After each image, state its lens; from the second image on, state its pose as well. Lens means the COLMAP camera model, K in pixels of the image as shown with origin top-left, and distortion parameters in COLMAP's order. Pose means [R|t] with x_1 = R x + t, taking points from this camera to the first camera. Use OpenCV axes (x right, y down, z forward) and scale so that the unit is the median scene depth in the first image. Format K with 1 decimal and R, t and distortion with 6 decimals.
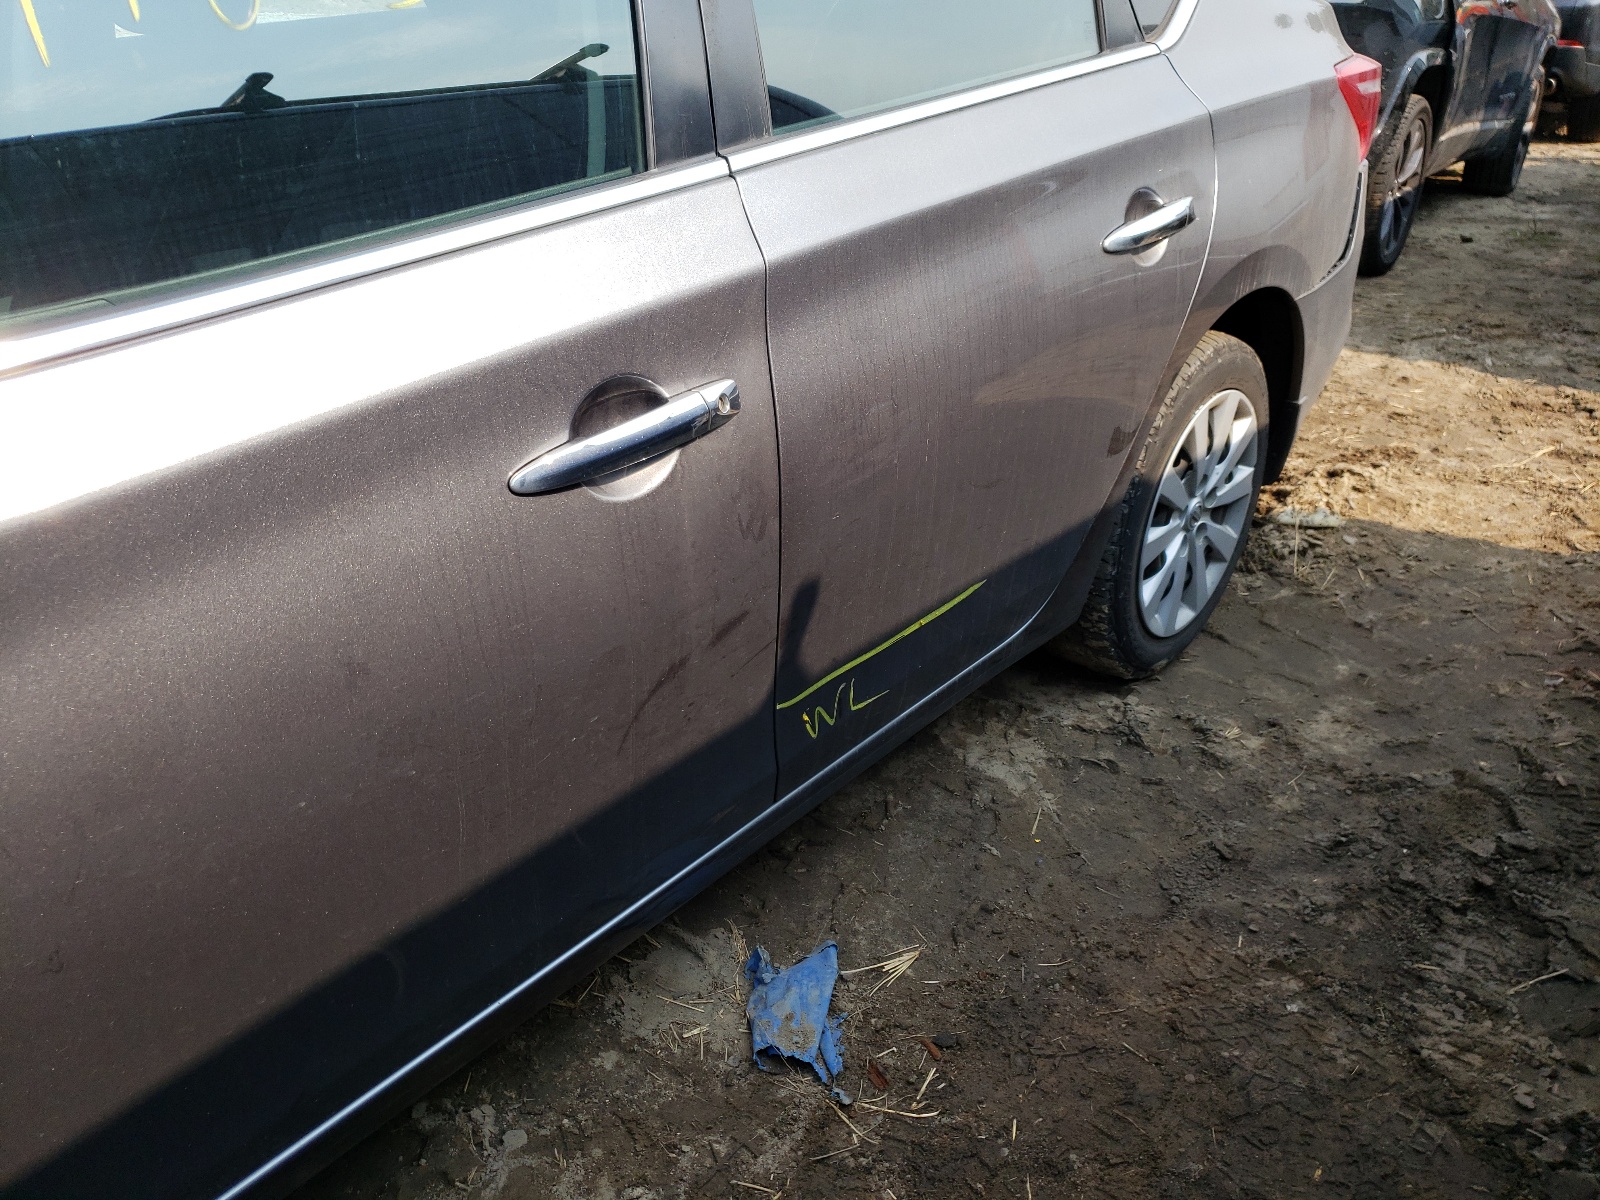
lens RADIAL K [[1353.8, 0, 800.0], [0, 1353.8, 600.0], [0, 0, 1]] dist [-0.084302, 0.214046]
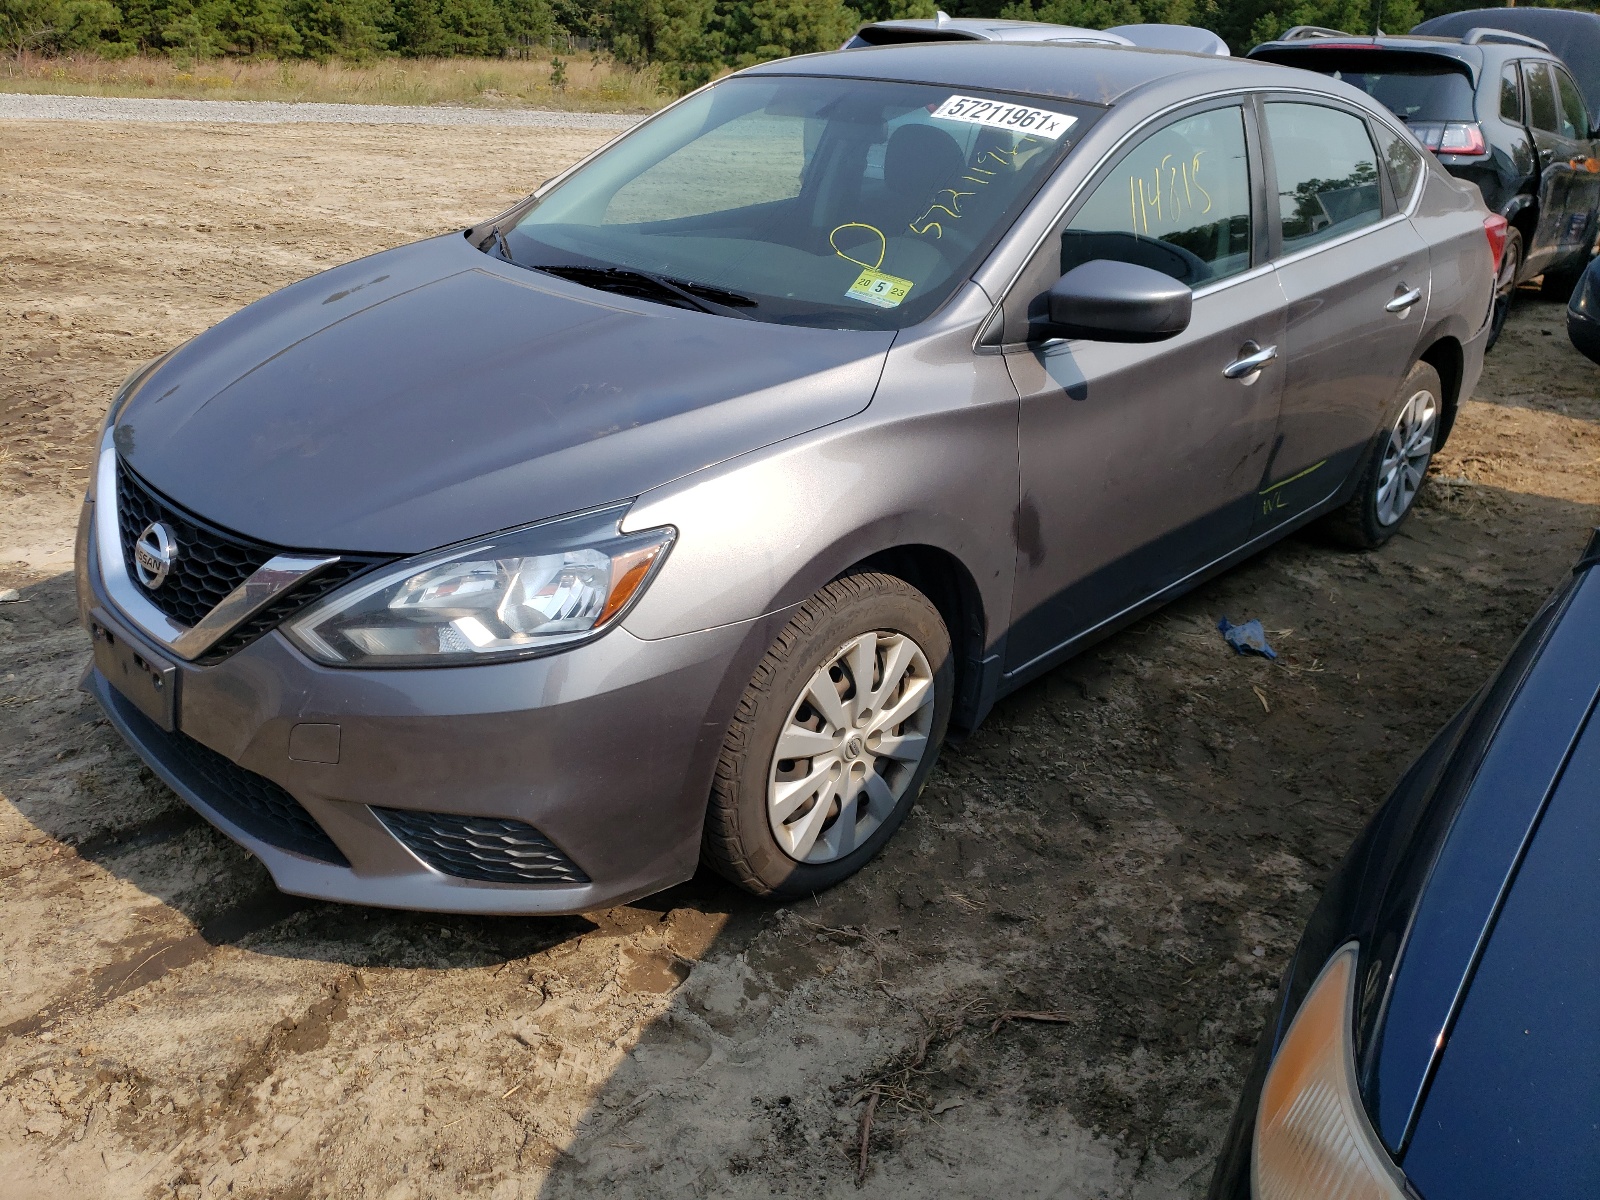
lens RADIAL K [[1353.8, 0, 800.0], [0, 1353.8, 600.0], [0, 0, 1]] dist [-0.084302, 0.214046]
pose [[0.998443, 0.039341, -0.039548, -0.369925], [-0.041792, 0.997126, -0.063187, 0.229947], [0.036948, 0.064741, 0.997218, -0.701852]]
